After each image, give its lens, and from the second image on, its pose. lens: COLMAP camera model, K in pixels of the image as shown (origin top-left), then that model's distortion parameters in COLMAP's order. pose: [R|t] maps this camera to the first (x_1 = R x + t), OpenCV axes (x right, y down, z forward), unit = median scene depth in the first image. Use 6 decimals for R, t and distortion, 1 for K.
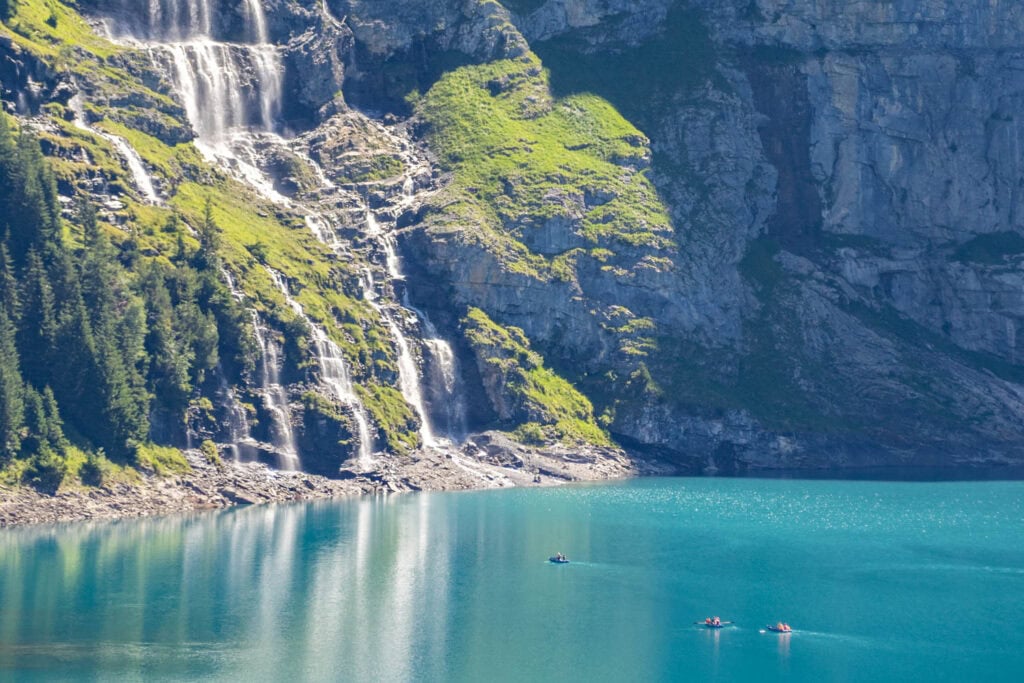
lens RADIAL K [[6765.6, 0, 512.0], [0, 6765.6, 341.5], [0, 0, 1]] dist [-0.180329, 13.241938]
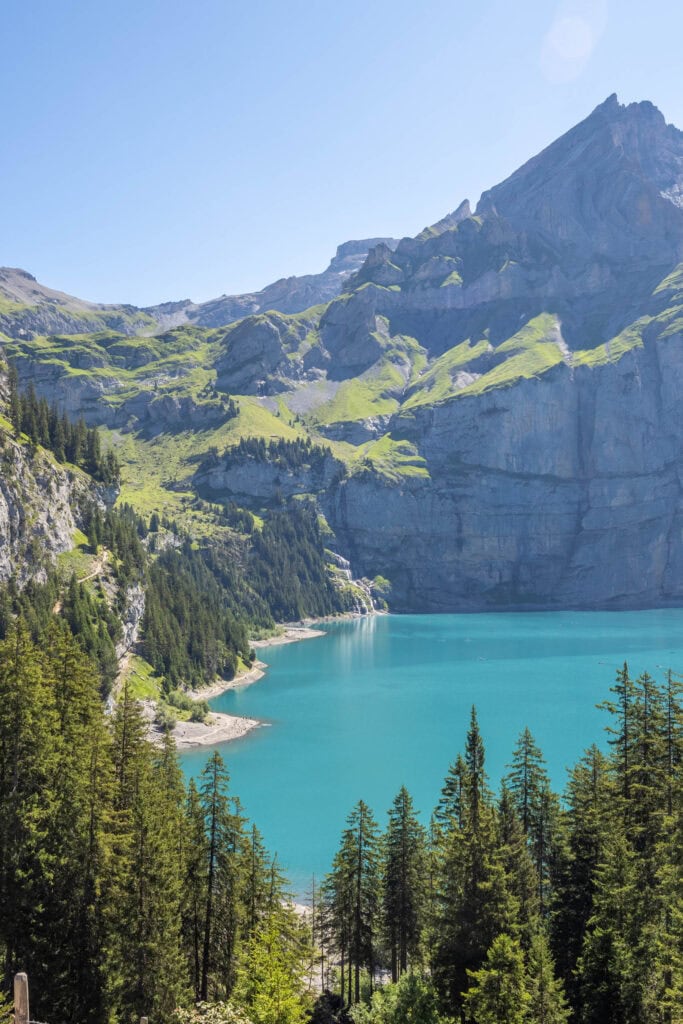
lens RADIAL K [[1042.2, 0, 341.5], [0, 1042.2, 512.0], [0, 0, 1]] dist [0.016860, 0.009168]
pose [[0.999035, -0.029262, -0.032755, -0.005575], [0.026041, 0.995157, -0.094781, 0.014619], [0.035370, 0.093837, 0.994959, -0.497742]]
